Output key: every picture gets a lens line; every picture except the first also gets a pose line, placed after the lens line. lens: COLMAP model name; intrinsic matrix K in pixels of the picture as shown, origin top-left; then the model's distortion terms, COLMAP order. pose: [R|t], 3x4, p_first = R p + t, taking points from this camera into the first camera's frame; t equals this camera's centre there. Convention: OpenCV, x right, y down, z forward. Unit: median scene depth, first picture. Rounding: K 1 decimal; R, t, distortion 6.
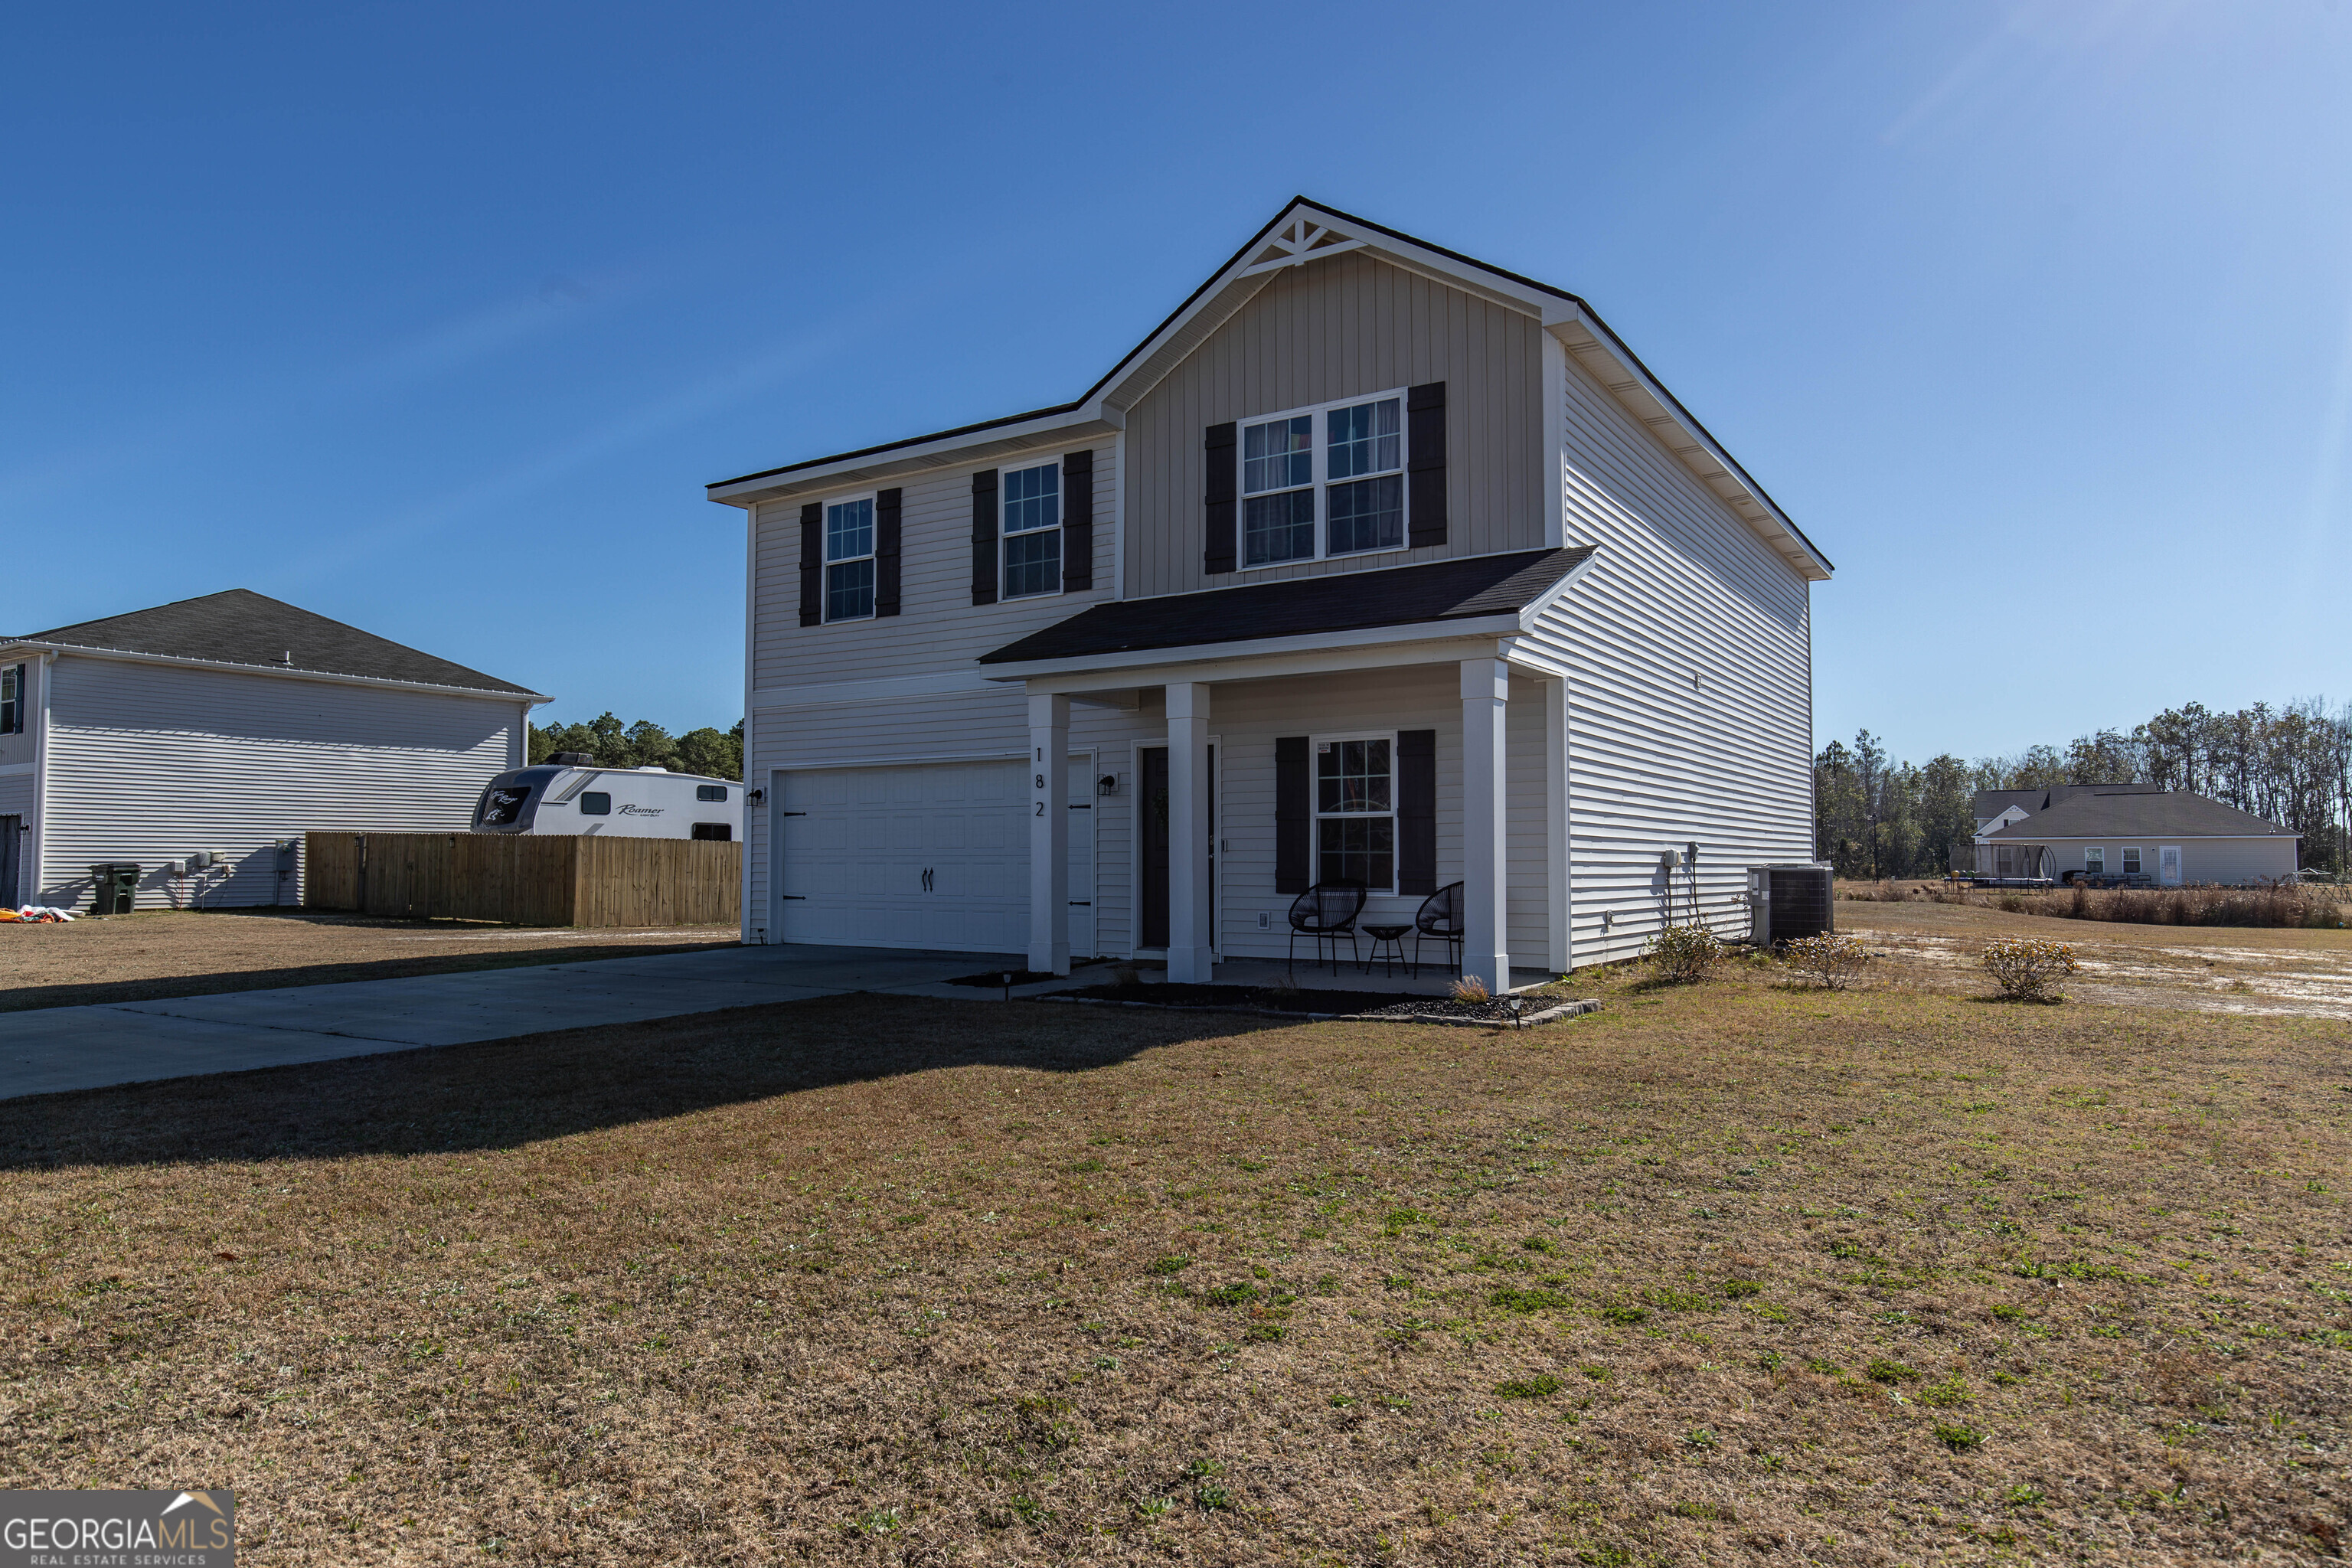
lens RADIAL K [[1481.0, 0, 1176.0], [0, 1481.0, 784.0], [0, 0, 1]] dist [-0.005597, -0.000711]
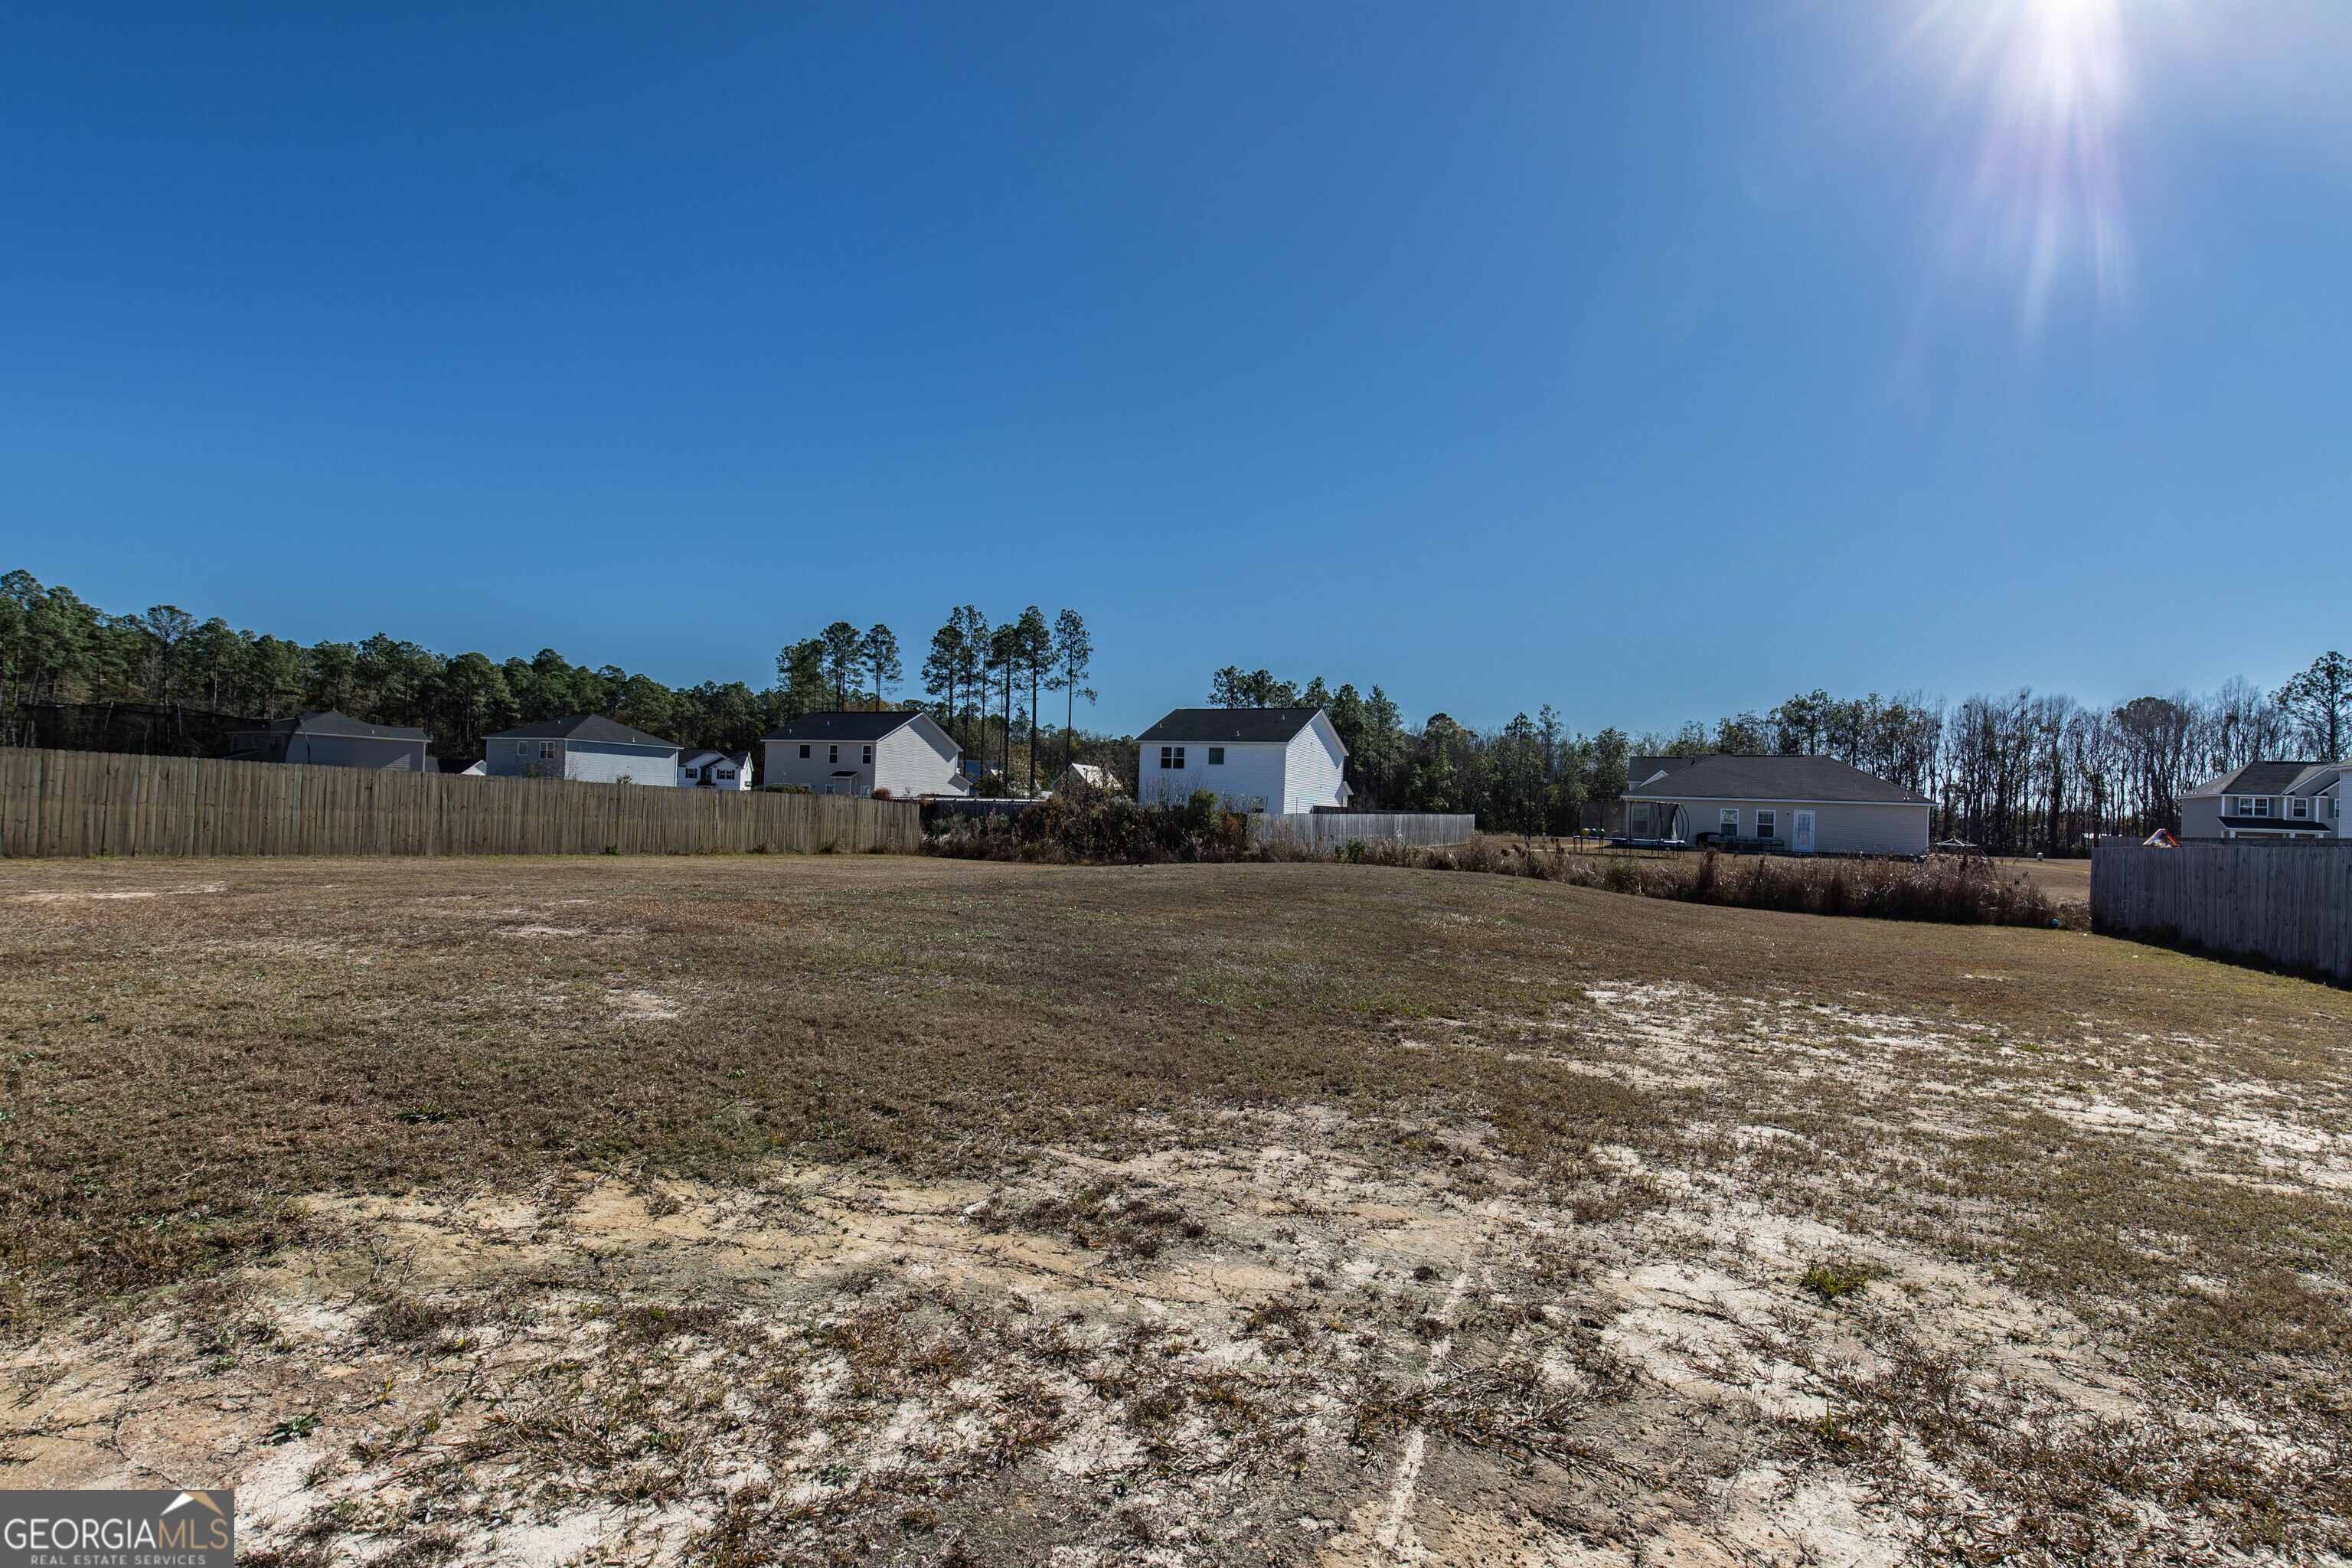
lens RADIAL K [[1150.6, 0, 1178.3], [0, 1150.6, 816.5], [0, 0, 1]] dist [0.002267, -0.000291]
pose [[0.993398, 0.033008, 0.109870, 0.098983], [-0.039777, 0.997406, 0.059994, 0.009122], [-0.107604, -0.063968, 0.992134, 0.159657]]
